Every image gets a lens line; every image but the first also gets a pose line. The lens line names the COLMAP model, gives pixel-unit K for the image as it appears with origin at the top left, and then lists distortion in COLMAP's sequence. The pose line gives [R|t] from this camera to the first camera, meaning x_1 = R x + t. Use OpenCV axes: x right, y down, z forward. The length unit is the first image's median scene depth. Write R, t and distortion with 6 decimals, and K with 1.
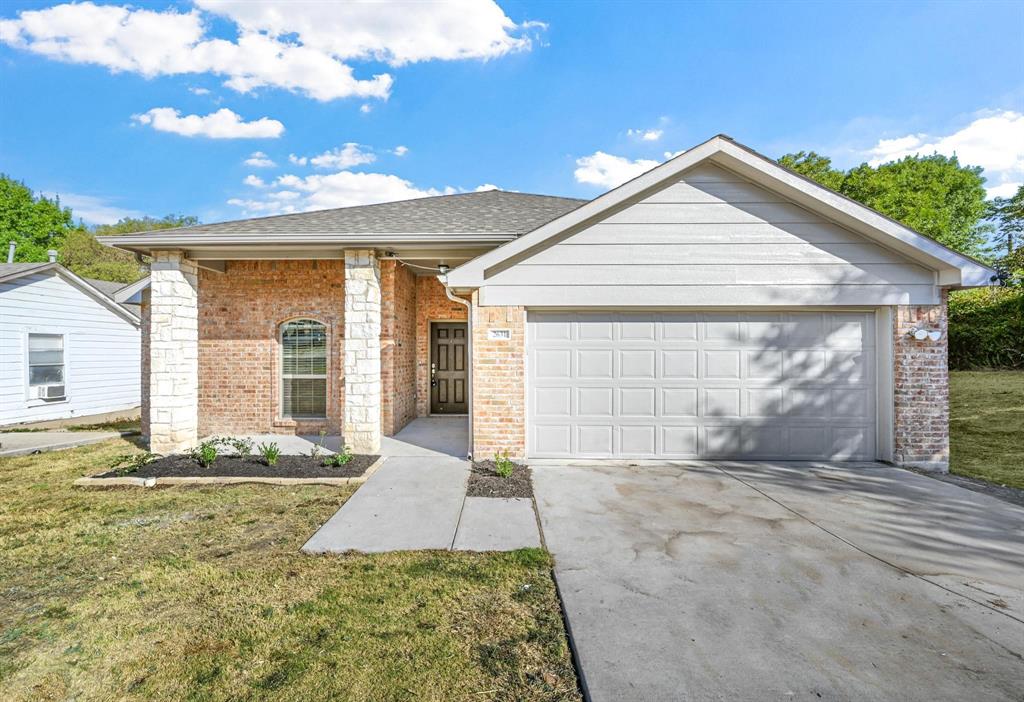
lens RADIAL K [[405.2, 0, 512.0], [0, 405.2, 351.0], [0, 0, 1]] dist [-0.001701, 0.000023]
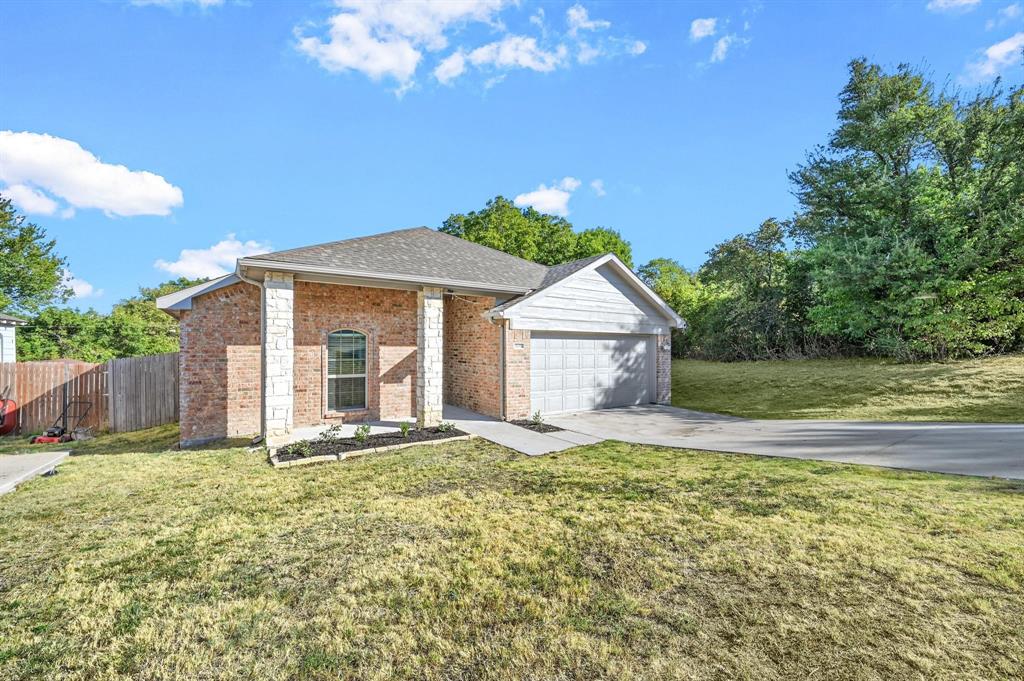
lens RADIAL K [[405.6, 0, 508.8], [0, 405.6, 341.0], [0, 0, 1]] dist [0.001215, 0.000377]
pose [[0.806312, 0.008616, 0.591428, -1.039749], [-0.003653, 0.999947, -0.009588, -0.040723], [-0.591480, 0.005571, 0.806301, -0.351927]]
